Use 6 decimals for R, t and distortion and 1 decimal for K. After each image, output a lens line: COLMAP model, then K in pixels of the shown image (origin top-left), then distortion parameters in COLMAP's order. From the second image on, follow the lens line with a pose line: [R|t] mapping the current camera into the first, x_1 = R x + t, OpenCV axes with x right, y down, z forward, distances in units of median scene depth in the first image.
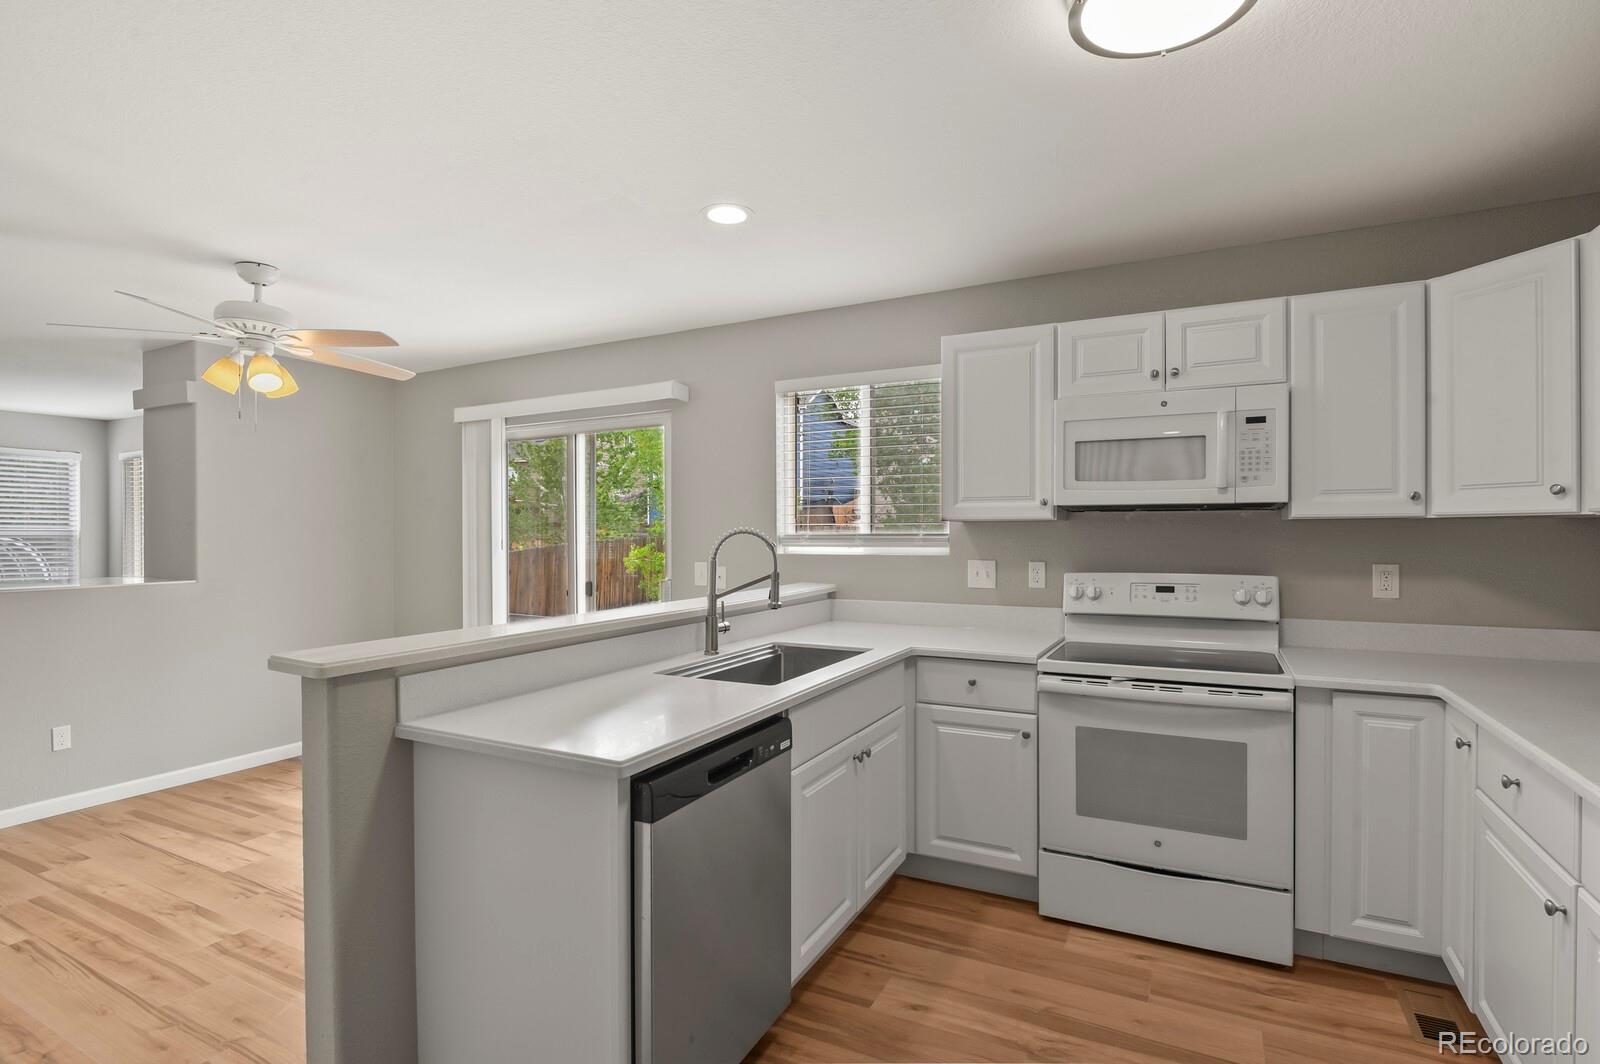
lens RADIAL K [[776.7, 0, 797.2], [0, 776.7, 538.8], [0, 0, 1]] dist [-0.005139, -0.000597]
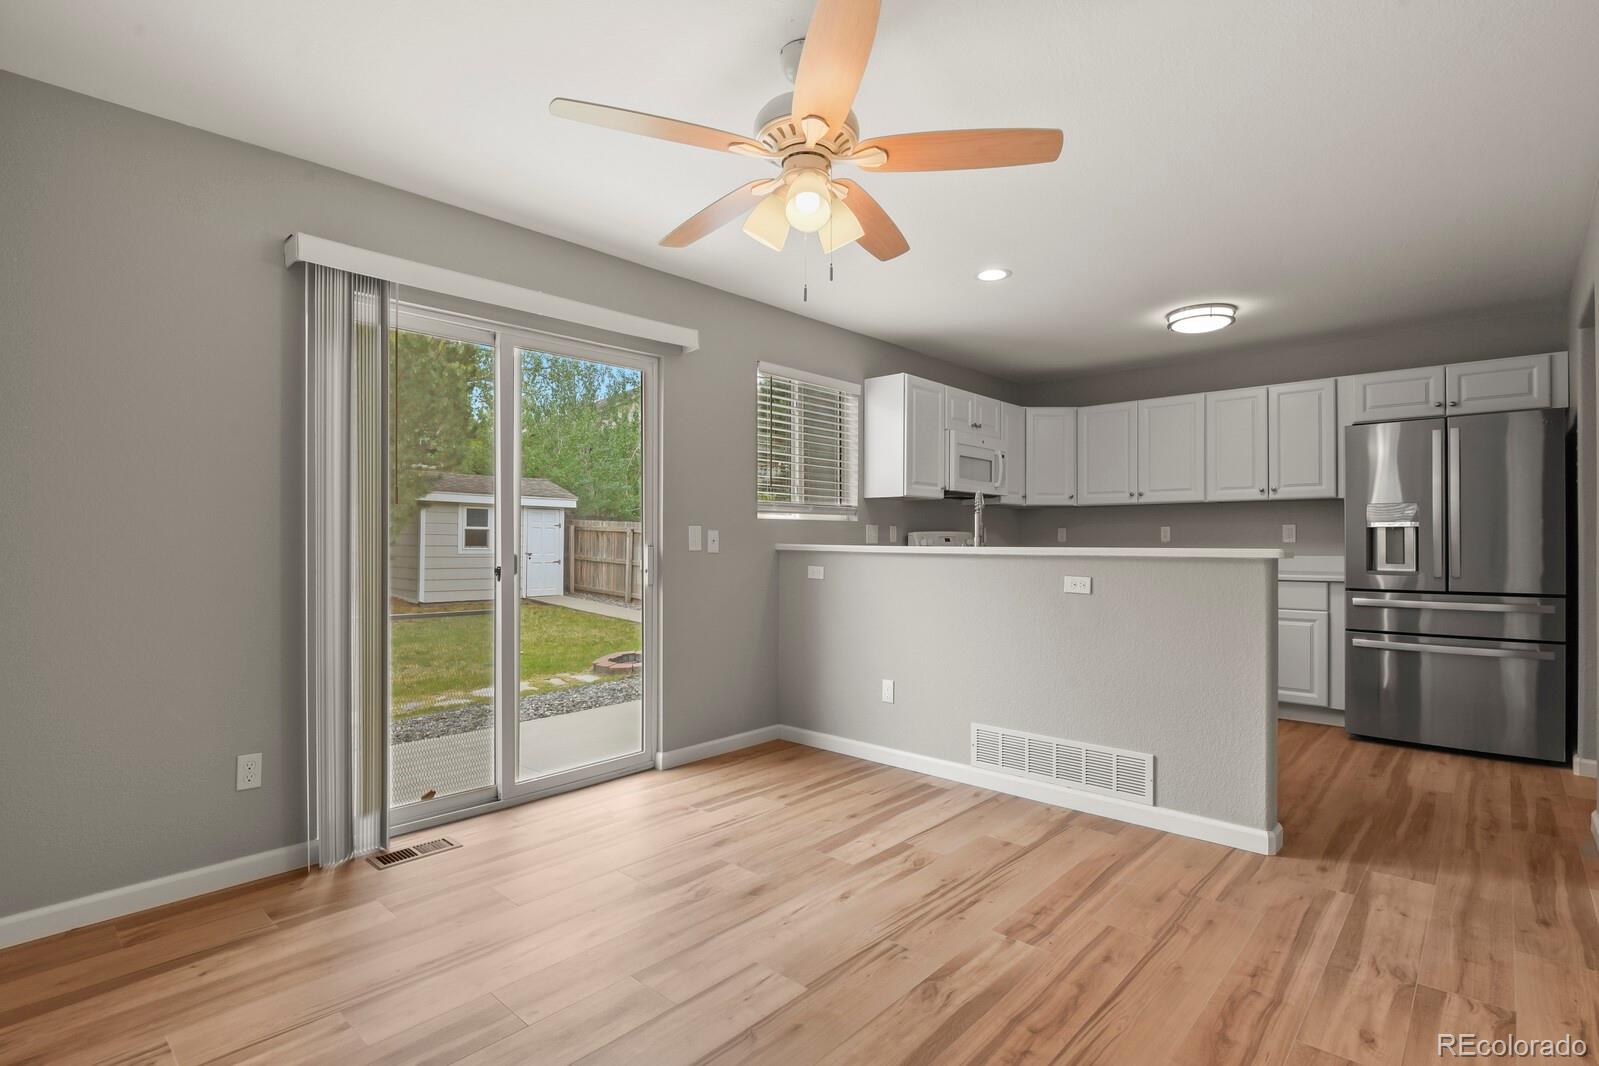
lens RADIAL K [[776.2, 0, 796.7], [0, 776.2, 539.8], [0, 0, 1]] dist [-0.005139, -0.000597]
pose [[0.246716, 0.005992, 0.969069, -1.676773], [0.001062, 0.999979, -0.006453, 0.091025], [-0.969087, 0.002621, 0.246704, 1.060234]]
